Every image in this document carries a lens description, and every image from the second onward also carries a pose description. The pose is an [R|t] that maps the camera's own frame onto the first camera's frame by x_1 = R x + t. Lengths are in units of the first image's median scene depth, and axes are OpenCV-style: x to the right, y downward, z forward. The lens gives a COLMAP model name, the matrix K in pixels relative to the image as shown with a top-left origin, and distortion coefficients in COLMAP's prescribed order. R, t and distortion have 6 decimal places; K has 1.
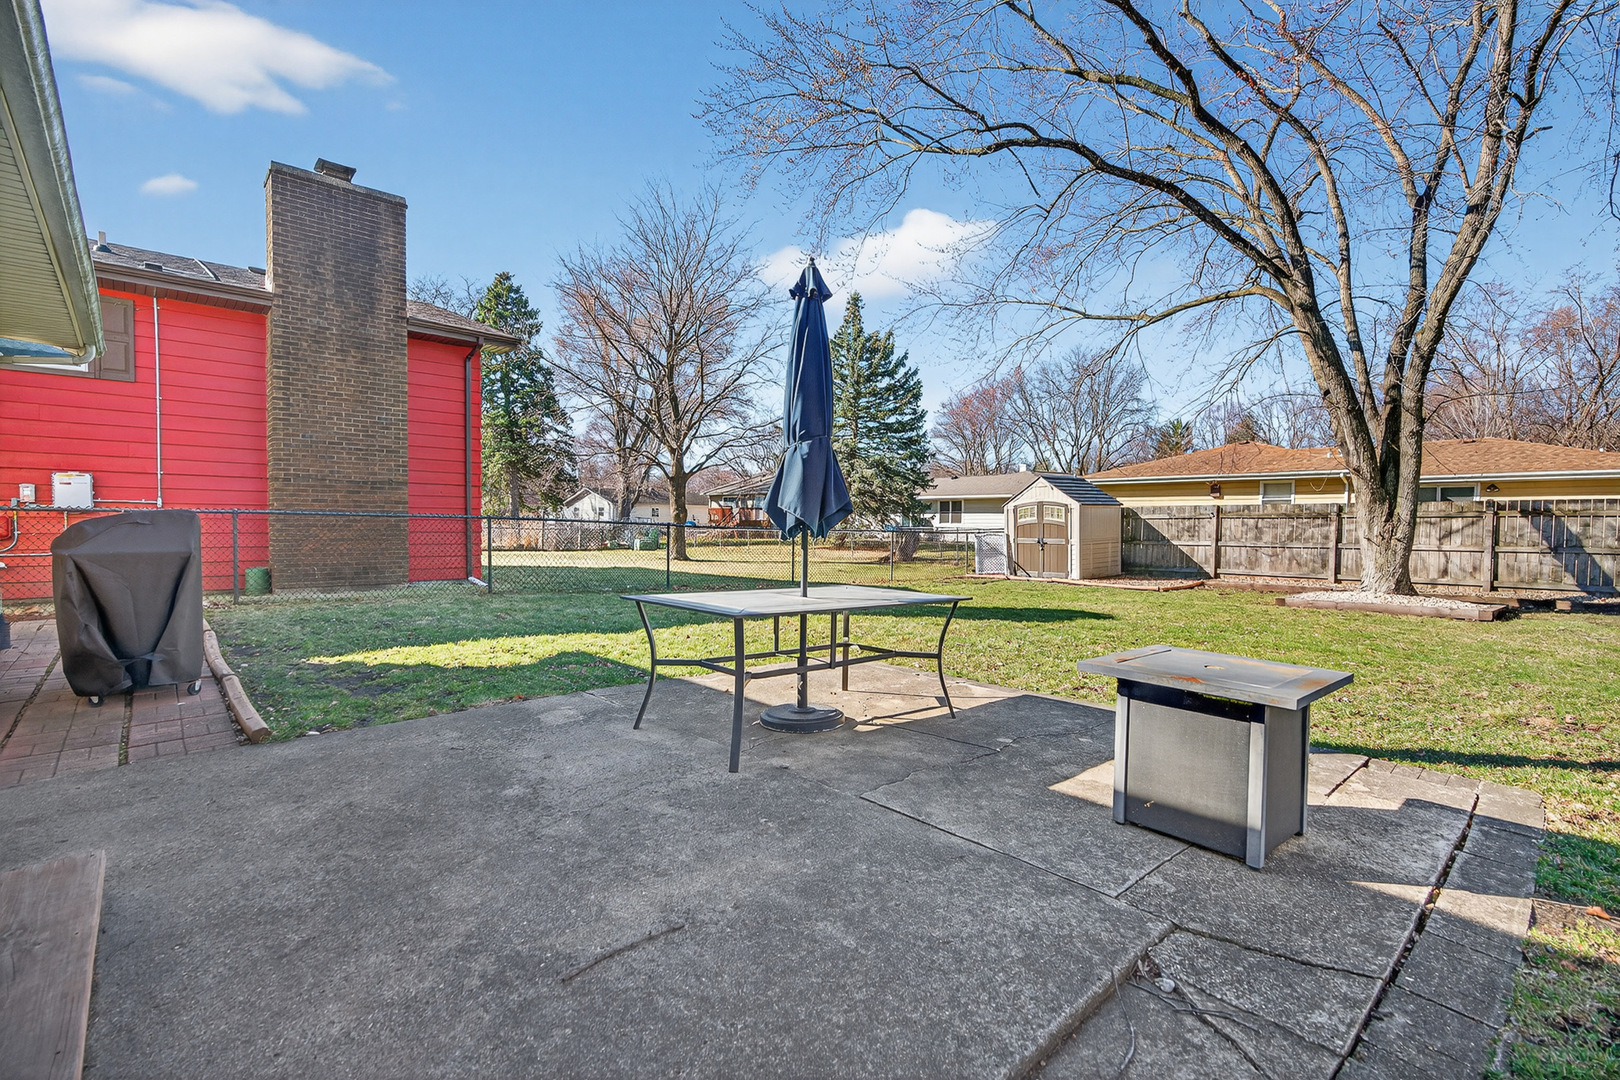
lens RADIAL K [[735.2, 0, 816.4], [0, 735.2, 543.1], [0, 0, 1]] dist [-0.001790, 0.002752]
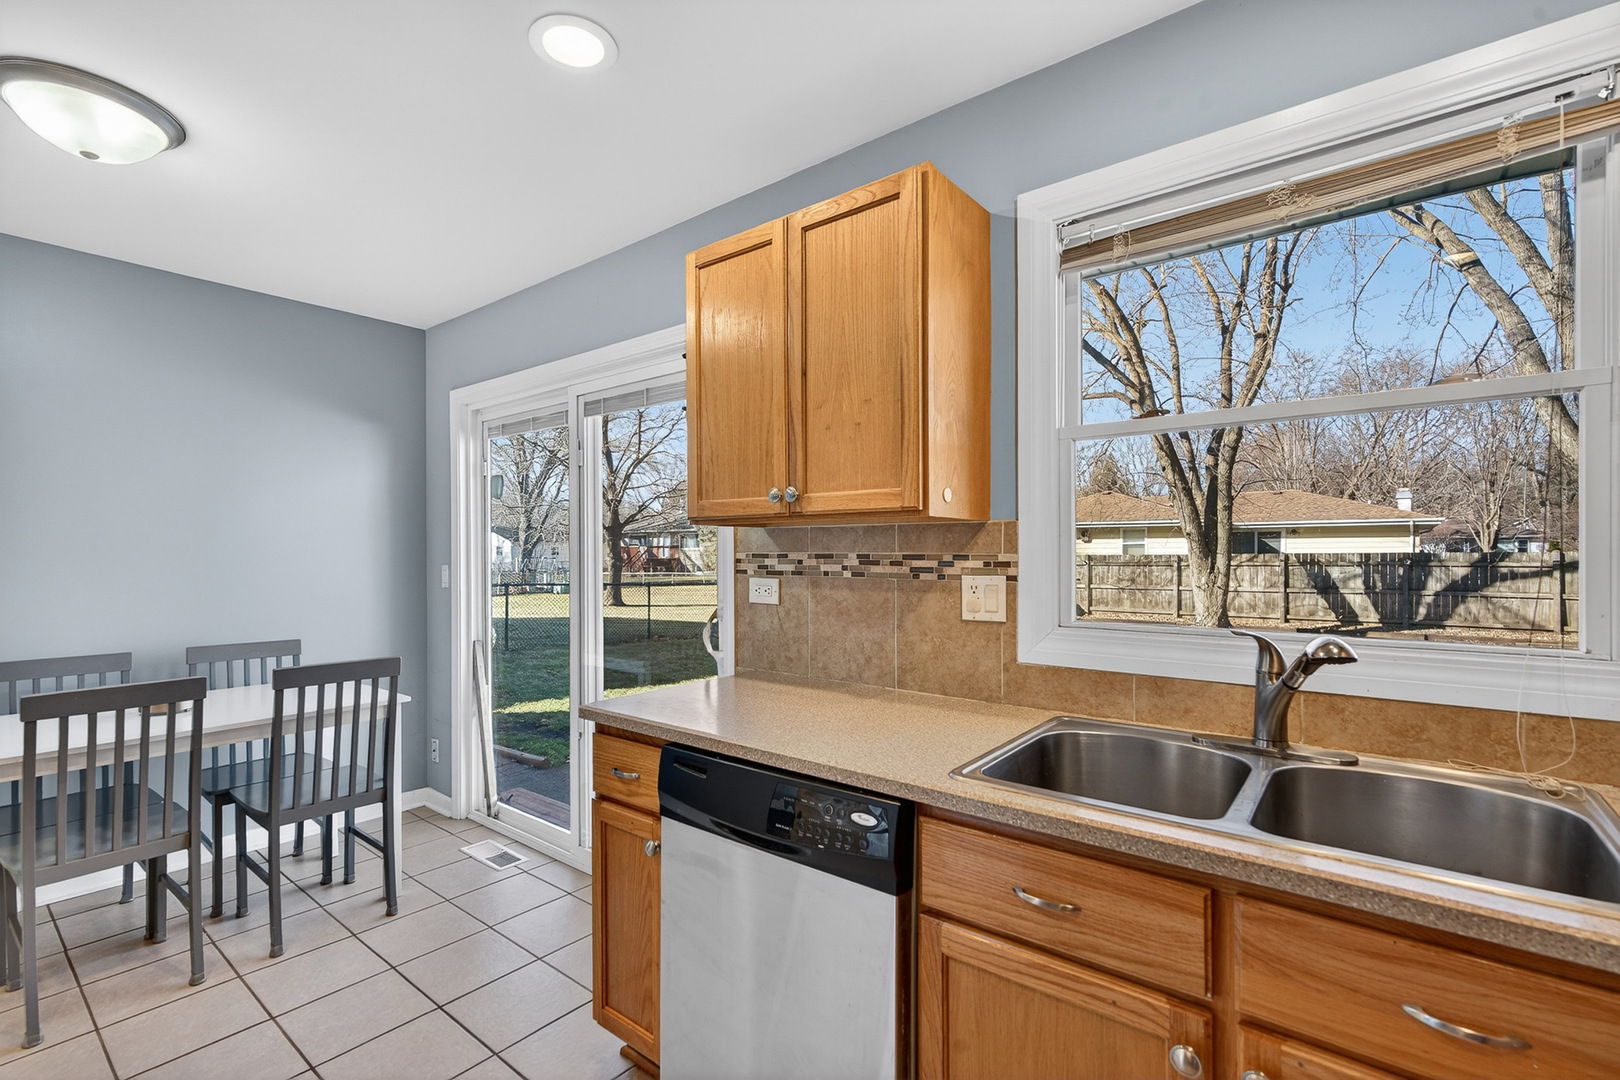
lens RADIAL K [[735.2, 0, 818.4], [0, 735.2, 547.1], [0, 0, 1]] dist [-0.001790, 0.002752]
pose [[0.988177, -0.010193, 0.152979, -0.112188], [0.015615, 0.999290, -0.034281, -0.038484], [-0.152521, 0.036265, 0.987635, -0.182287]]
